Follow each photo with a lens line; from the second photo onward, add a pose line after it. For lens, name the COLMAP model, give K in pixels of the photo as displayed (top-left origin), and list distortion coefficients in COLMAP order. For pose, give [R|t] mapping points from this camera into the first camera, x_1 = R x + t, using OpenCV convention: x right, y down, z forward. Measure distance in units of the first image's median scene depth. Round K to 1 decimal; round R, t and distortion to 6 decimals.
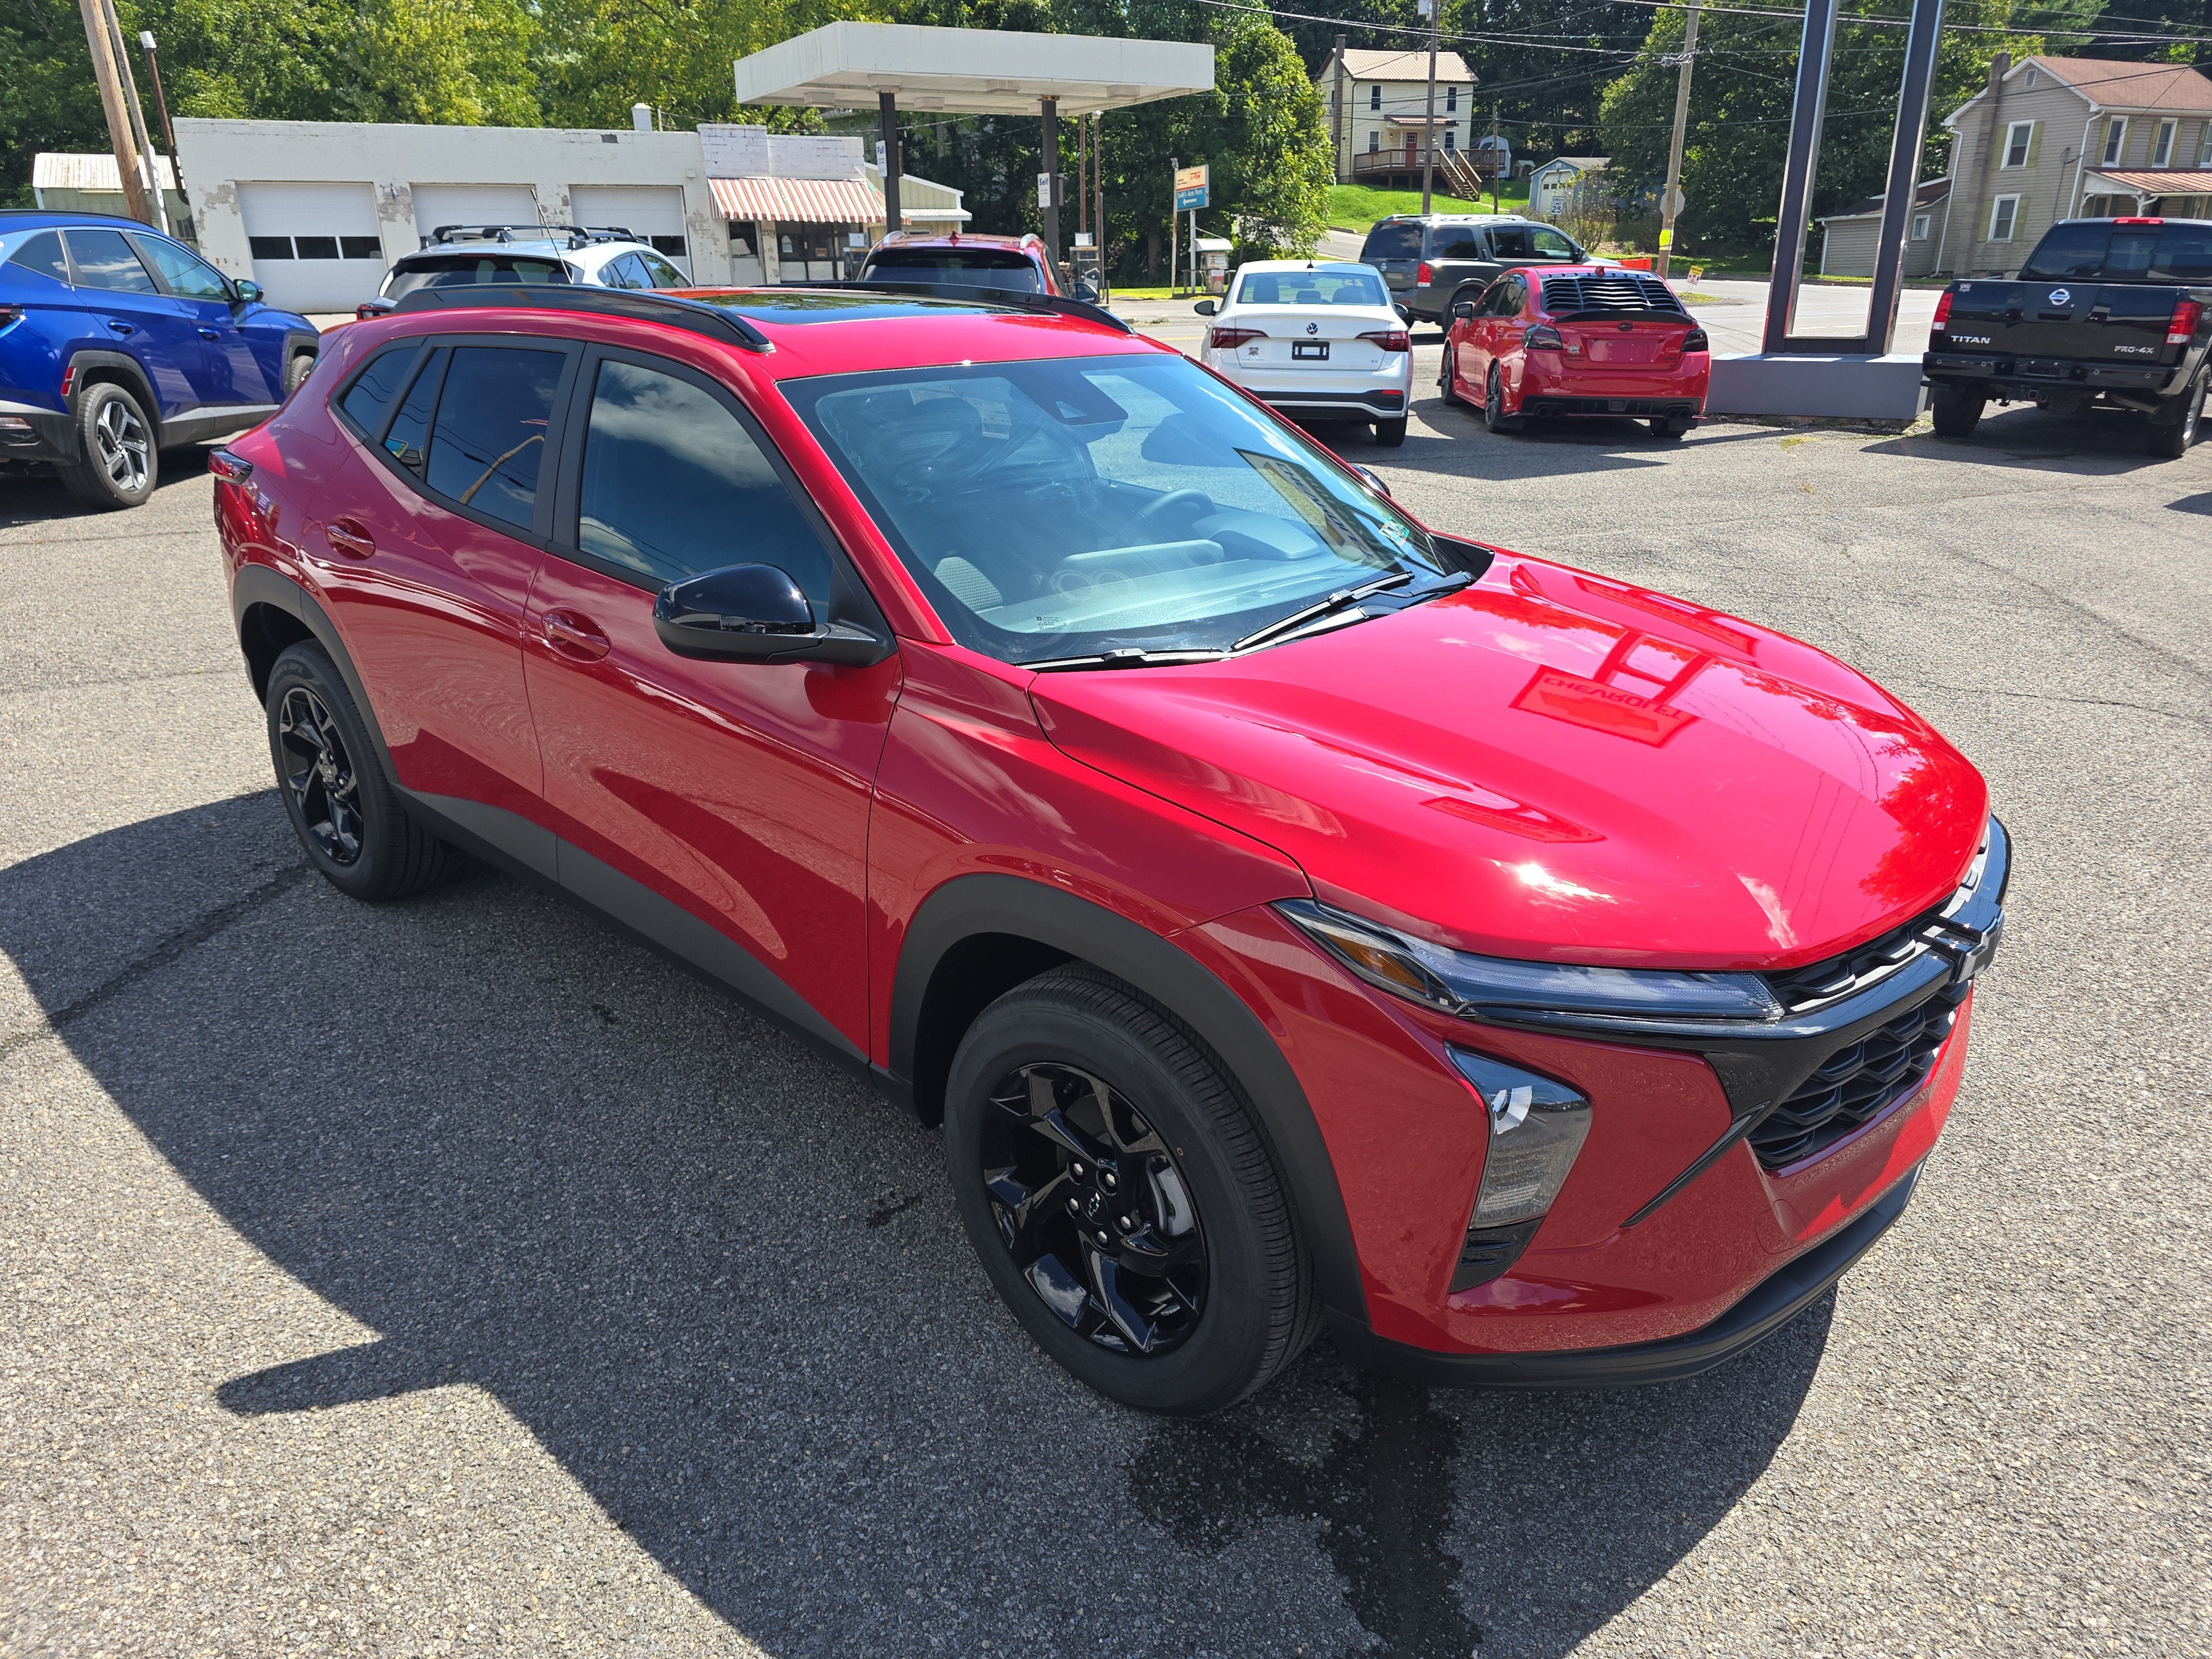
lens RADIAL K [[1492.4, 0, 1106.0], [0, 1492.4, 831.6], [0, 0, 1]] dist [0.027463, -0.021171]
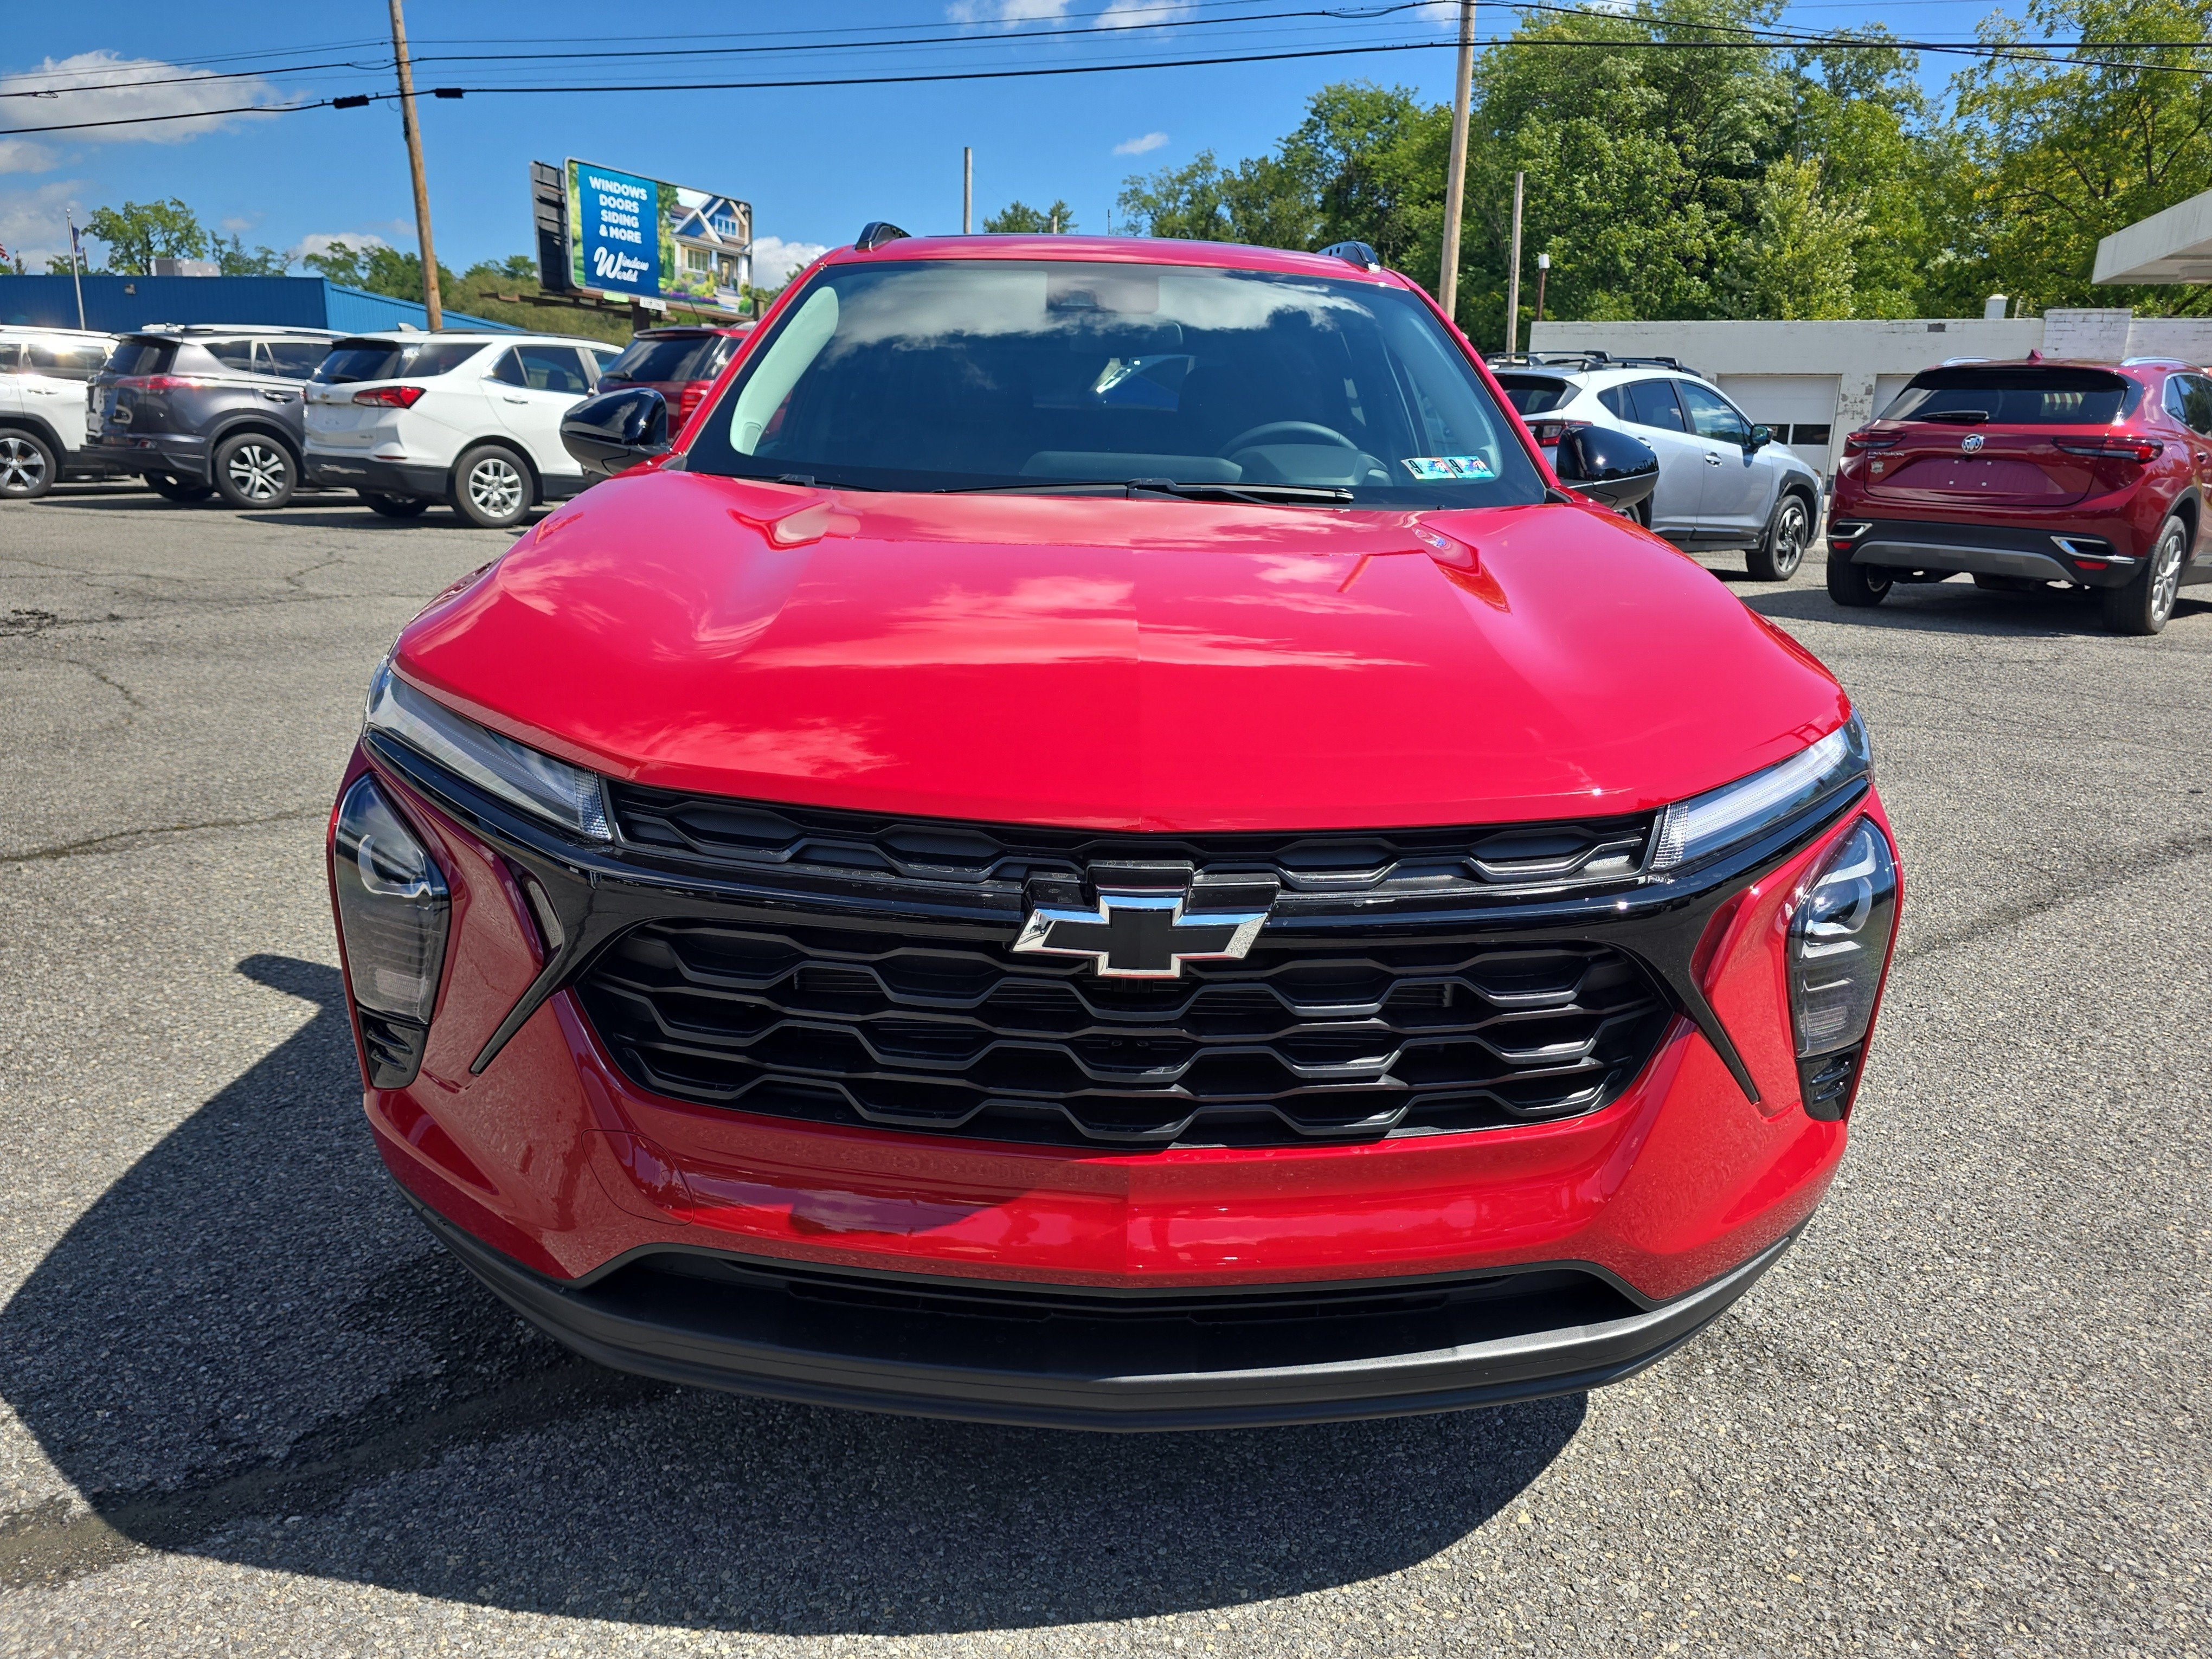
lens RADIAL K [[1492.4, 0, 1106.0], [0, 1492.4, 831.6], [0, 0, 1]] dist [0.027463, -0.021171]
pose [[0.684398, 0.209852, -0.698256, 0.816074], [-0.294294, 0.955714, -0.001226, 0.049741], [0.667076, 0.206332, 0.715847, 0.497730]]
